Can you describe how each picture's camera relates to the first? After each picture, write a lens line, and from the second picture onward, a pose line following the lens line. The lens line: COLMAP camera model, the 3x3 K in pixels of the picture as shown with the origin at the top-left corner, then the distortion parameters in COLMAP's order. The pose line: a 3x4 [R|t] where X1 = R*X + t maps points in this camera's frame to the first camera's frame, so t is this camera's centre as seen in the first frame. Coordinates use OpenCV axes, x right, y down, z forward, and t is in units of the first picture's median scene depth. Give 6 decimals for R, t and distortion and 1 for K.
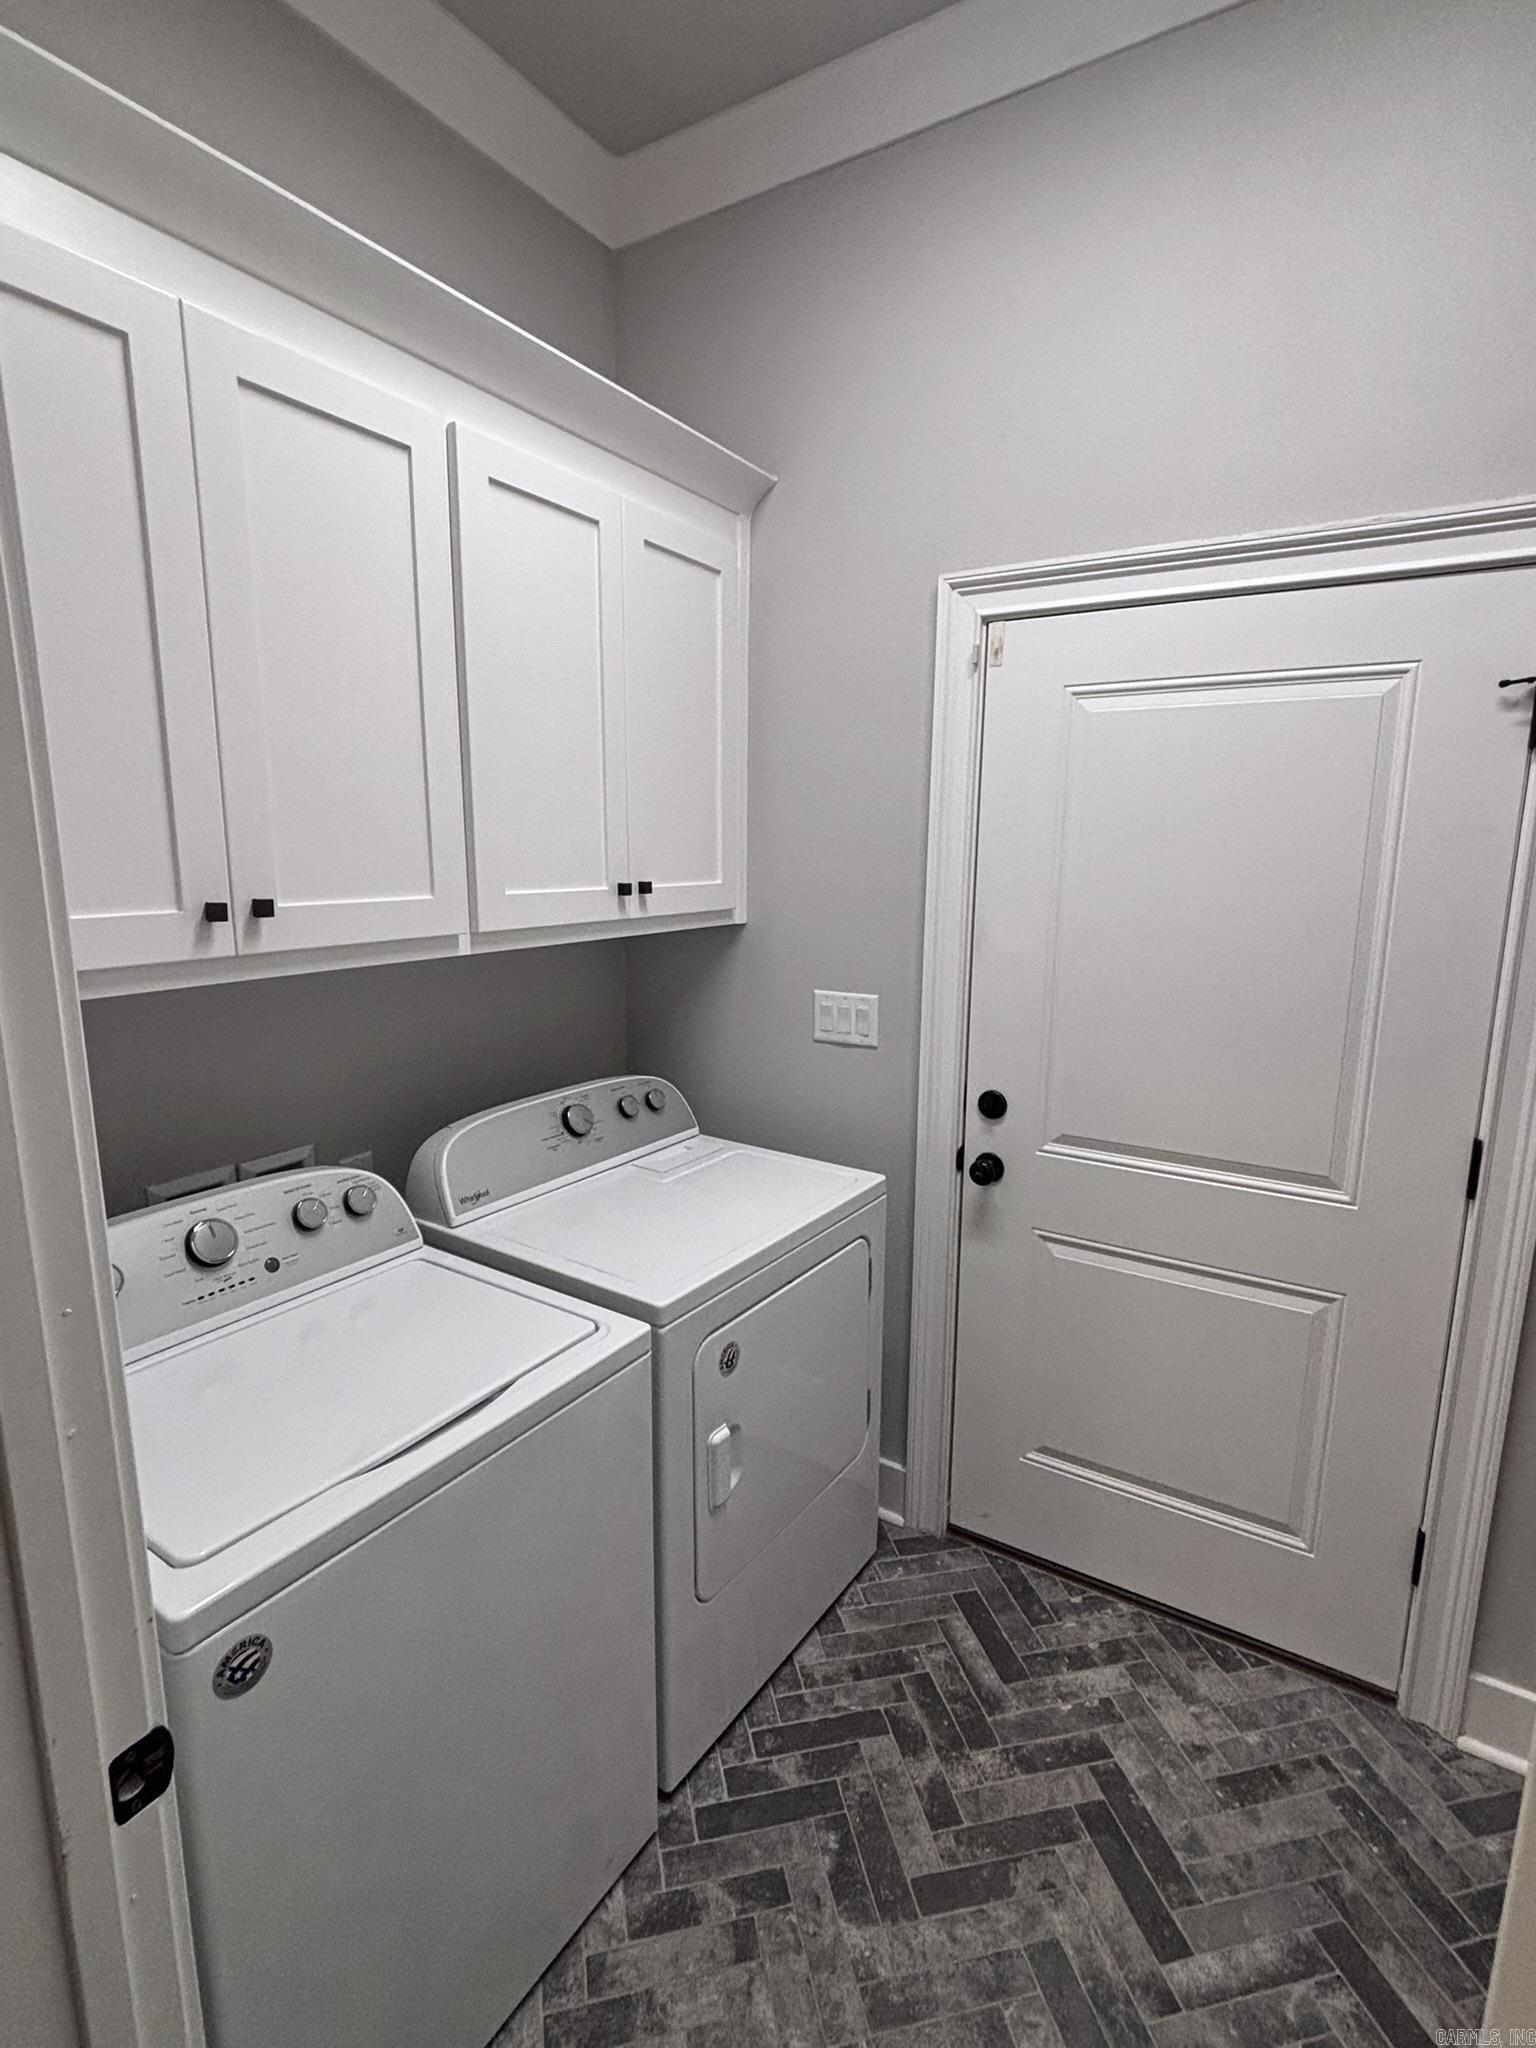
lens RADIAL K [[959.9, 0, 755.6], [0, 959.9, 1015.1], [0, 0, 1]] dist [-0.016690, 0.006796]
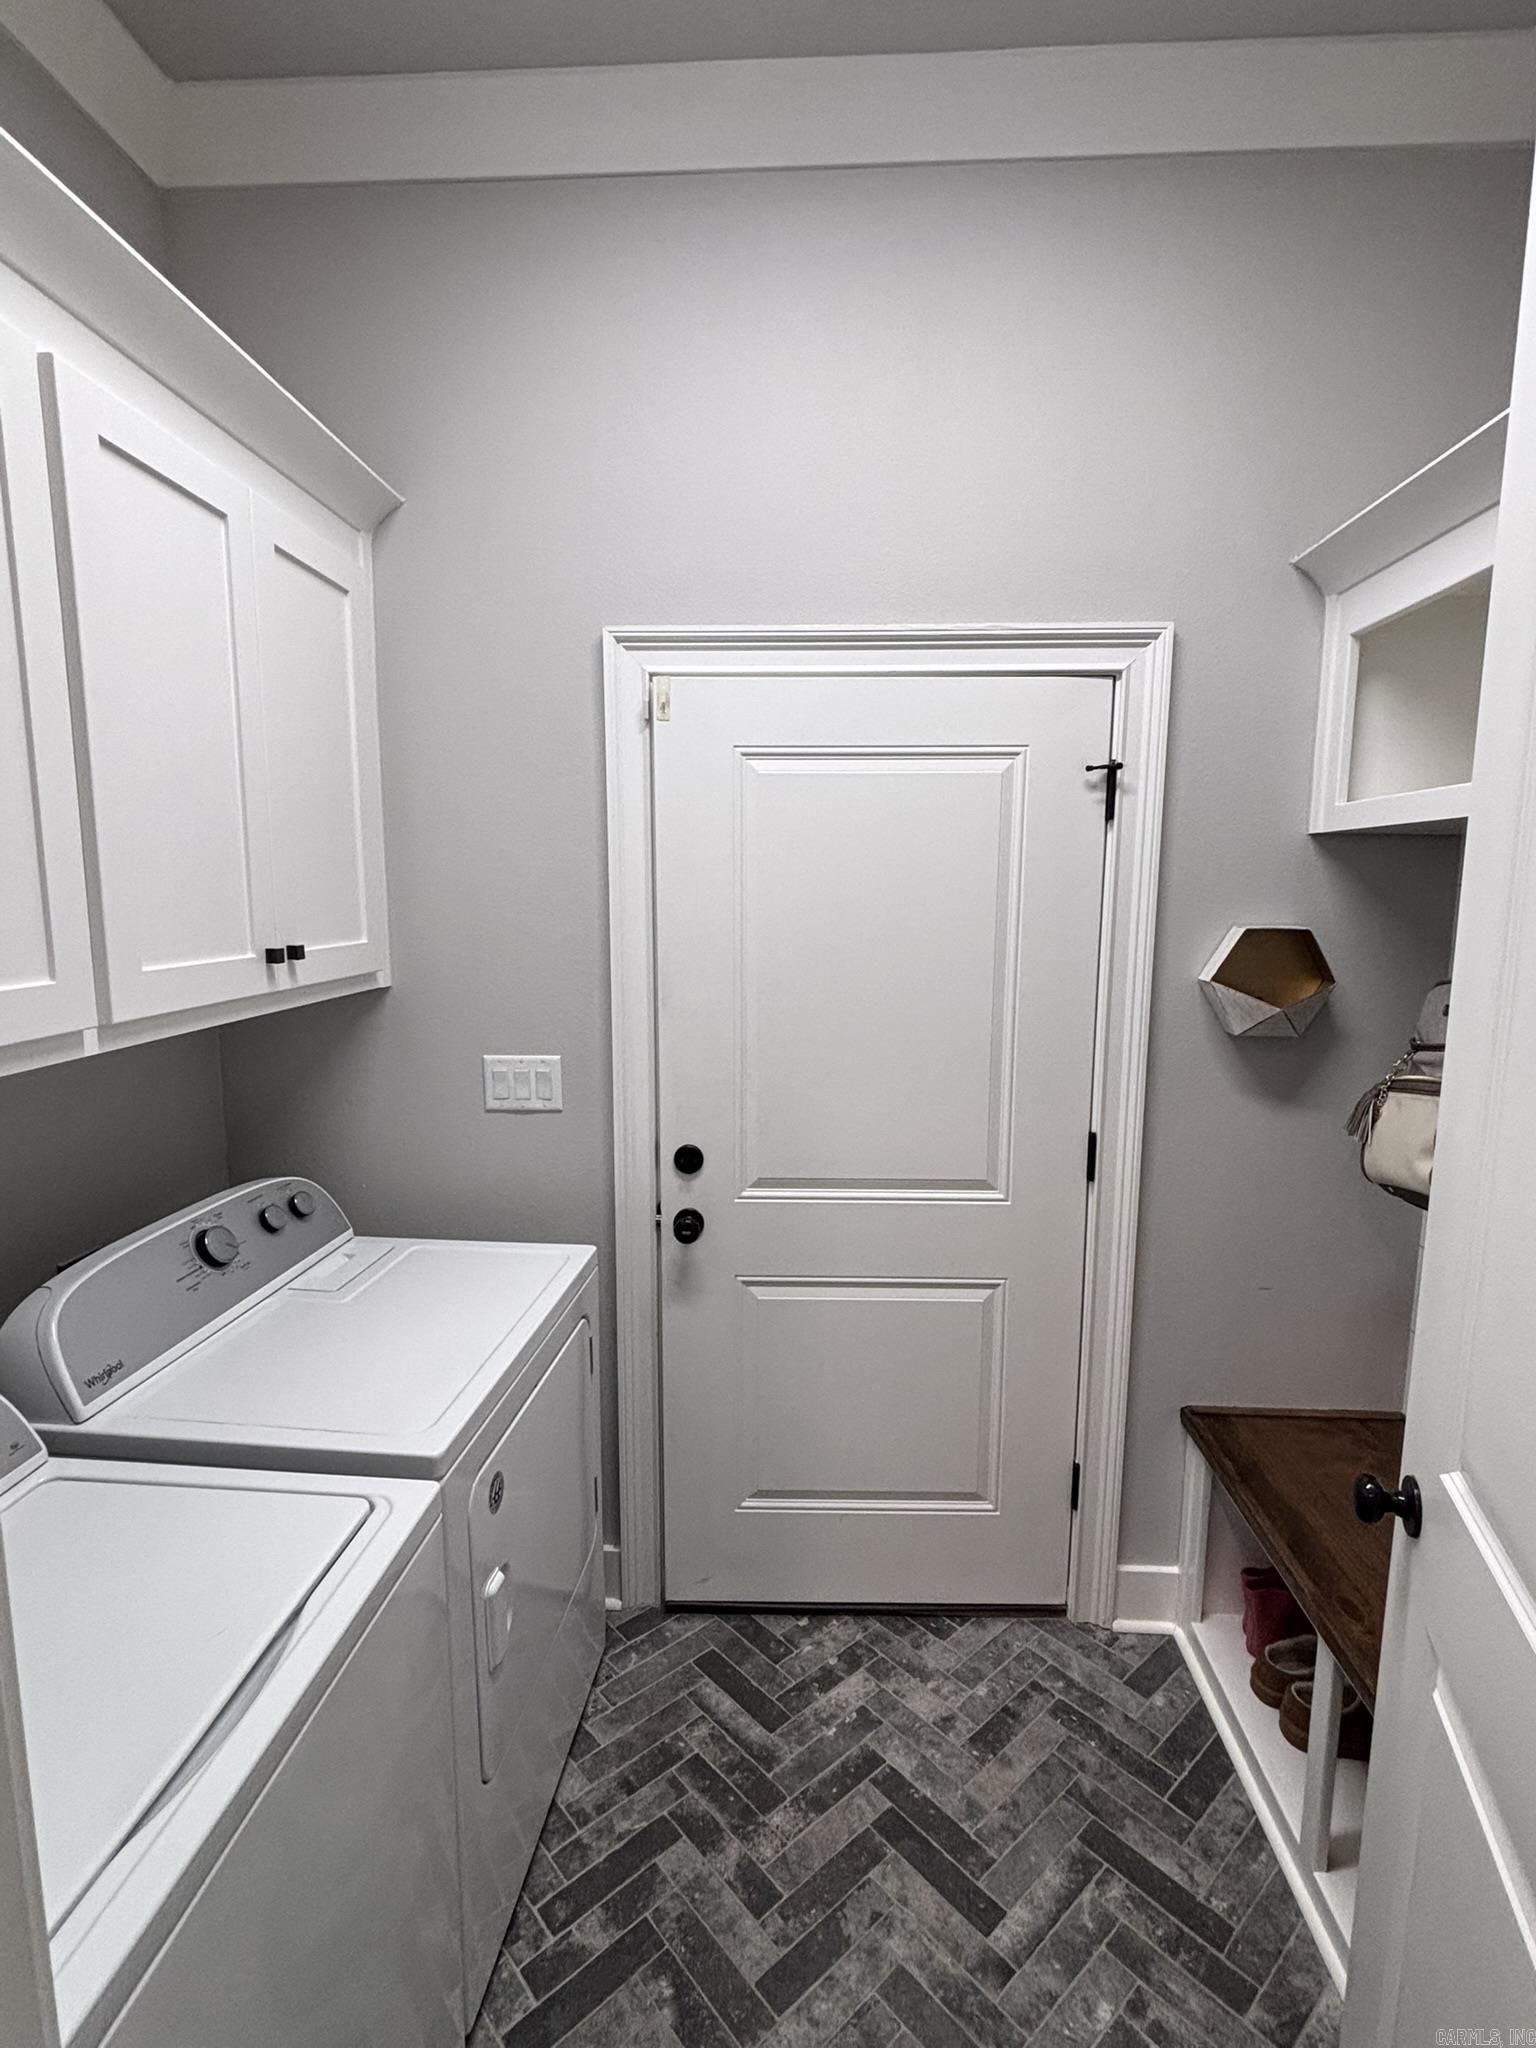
lens RADIAL K [[959.9, 0, 772.8], [0, 959.9, 1019.7], [0, 0, 1]] dist [-0.016690, 0.006796]
pose [[0.879461, -0.069499, 0.470870, -0.161960], [0.087348, 0.996047, -0.016131, -0.028449], [-0.467888, 0.055316, 0.882055, 0.079324]]
